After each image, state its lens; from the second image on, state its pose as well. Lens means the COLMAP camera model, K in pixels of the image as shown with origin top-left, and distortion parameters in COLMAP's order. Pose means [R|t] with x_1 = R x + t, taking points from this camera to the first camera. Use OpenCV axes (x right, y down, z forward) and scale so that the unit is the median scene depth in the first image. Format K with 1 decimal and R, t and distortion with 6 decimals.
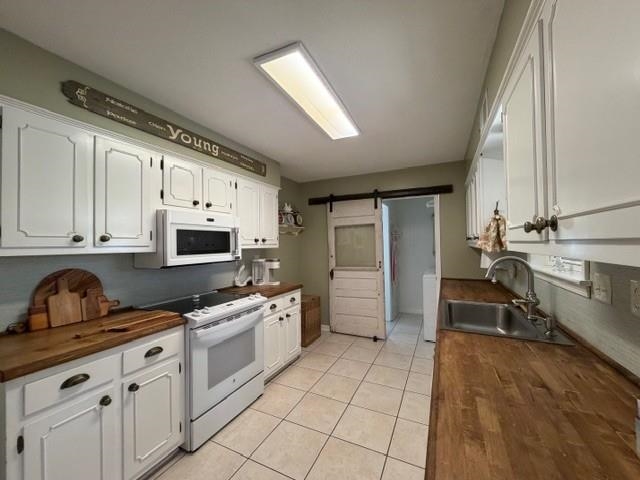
lens RADIAL K [[255.1, 0, 319.3], [0, 255.1, 239.6], [0, 0, 1]] dist [0.001382, 0.000186]
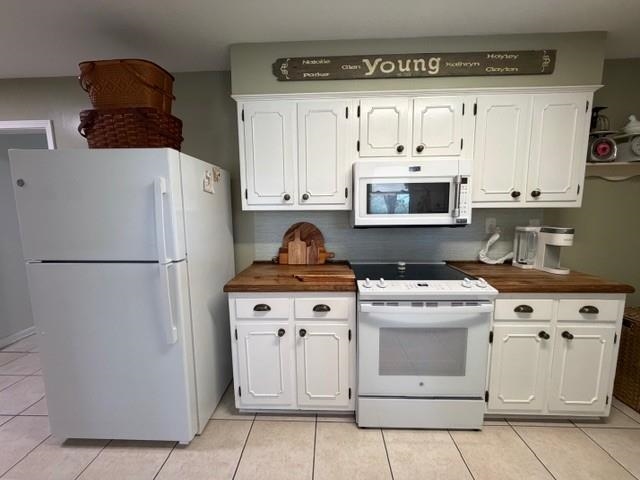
lens RADIAL K [[257.6, 0, 319.0], [0, 257.6, 239.0], [0, 0, 1]] dist [-0.001700, -0.000479]
pose [[0.403877, 0.114506, -0.907619, 0.173497], [0.020590, 0.990746, 0.134156, 0.021286], [0.914582, -0.072870, 0.397782, 0.433537]]
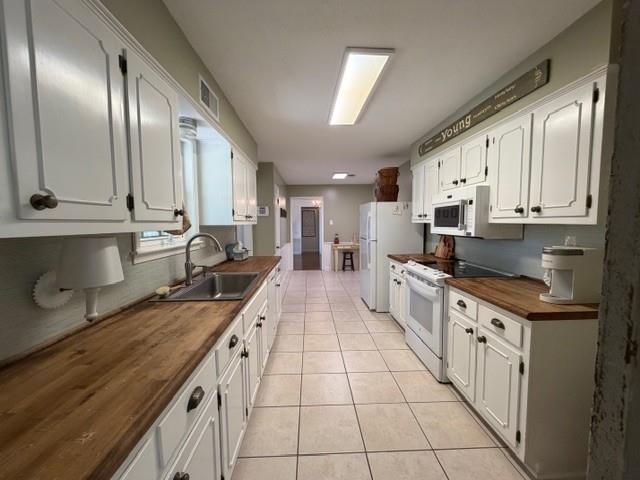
lens RADIAL K [[255.1, 0, 319.3], [0, 255.1, 239.6], [0, 0, 1]] dist [0.001382, 0.000186]
pose [[-0.880461, 0.049423, -0.471535, 0.625626], [0.024697, 0.997983, 0.058487, 0.032196], [0.473475, 0.039850, -0.879905, 1.753781]]
